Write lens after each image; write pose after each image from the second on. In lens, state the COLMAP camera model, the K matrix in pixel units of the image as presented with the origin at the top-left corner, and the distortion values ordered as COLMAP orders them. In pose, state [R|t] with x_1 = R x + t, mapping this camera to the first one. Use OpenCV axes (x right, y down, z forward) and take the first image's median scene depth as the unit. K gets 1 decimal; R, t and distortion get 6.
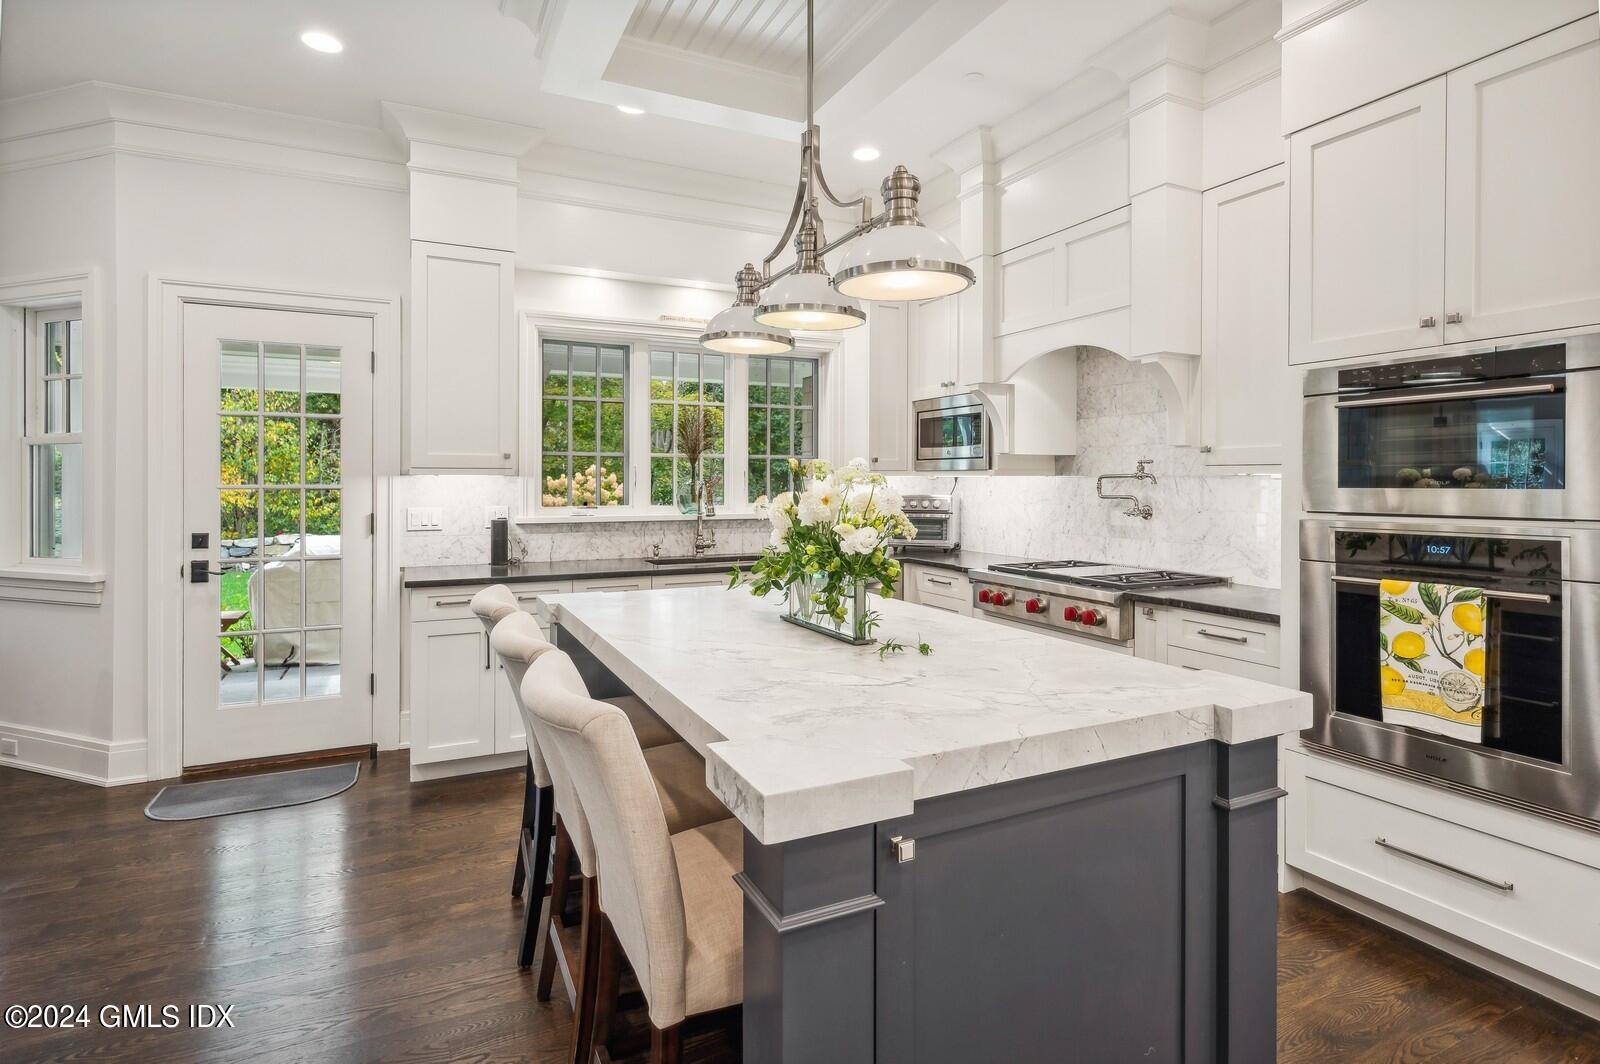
lens RADIAL K [[799.2, 0, 798.5], [0, 799.2, 479.3], [0, 0, 1]] dist [-0.000594, -0.000012]
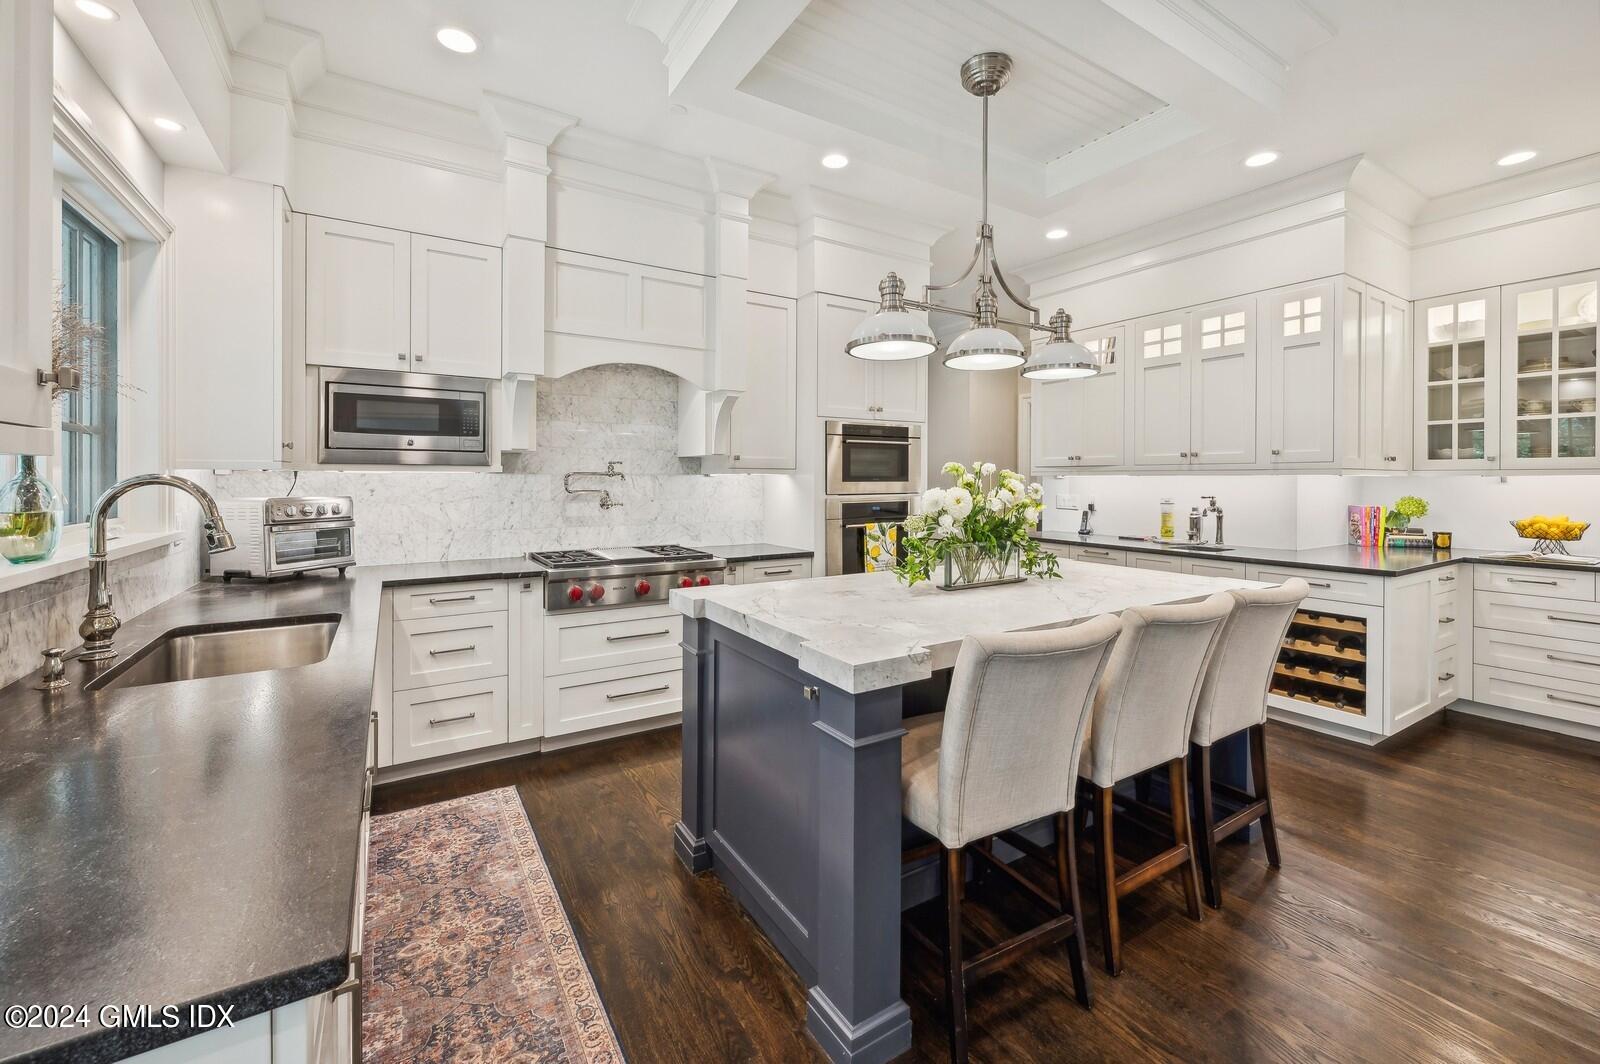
lens RADIAL K [[653.6, 0, 804.3], [0, 653.6, 482.3], [0, 0, 1]] dist [-0.000381, -0.000004]
pose [[-0.102653, -0.009230, 0.994674, -0.614384], [-0.004896, 0.999950, 0.008774, -0.001669], [-0.994705, -0.003970, -0.102693, 0.812872]]
